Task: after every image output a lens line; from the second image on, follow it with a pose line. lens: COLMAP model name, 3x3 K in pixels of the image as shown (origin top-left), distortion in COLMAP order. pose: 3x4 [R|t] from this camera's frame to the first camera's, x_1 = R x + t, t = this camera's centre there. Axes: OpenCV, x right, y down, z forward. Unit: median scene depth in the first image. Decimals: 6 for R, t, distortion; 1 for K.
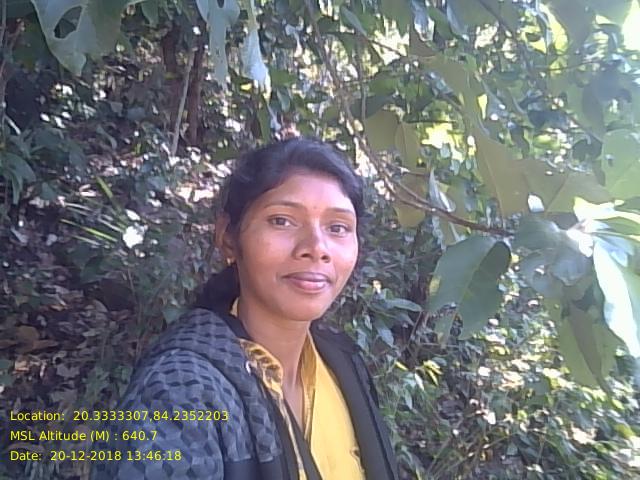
lens RADIAL K [[529.2, 0, 320.7], [0, 529.2, 234.6], [0, 0, 1]] dist [0.088166, -0.121710]
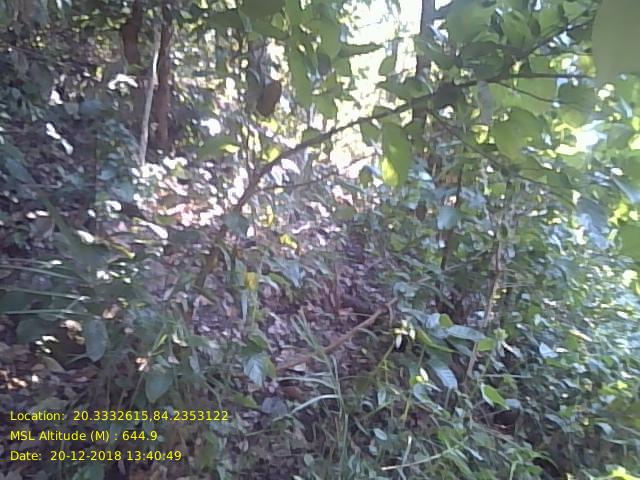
lens RADIAL K [[529.2, 0, 318.6], [0, 529.2, 239.0], [0, 0, 1]] dist [0.088166, -0.121710]
pose [[0.997275, -0.061268, 0.041106, -0.069333], [0.061193, 0.998121, 0.003093, -0.015900], [-0.041218, -0.000569, 0.999150, 0.245726]]
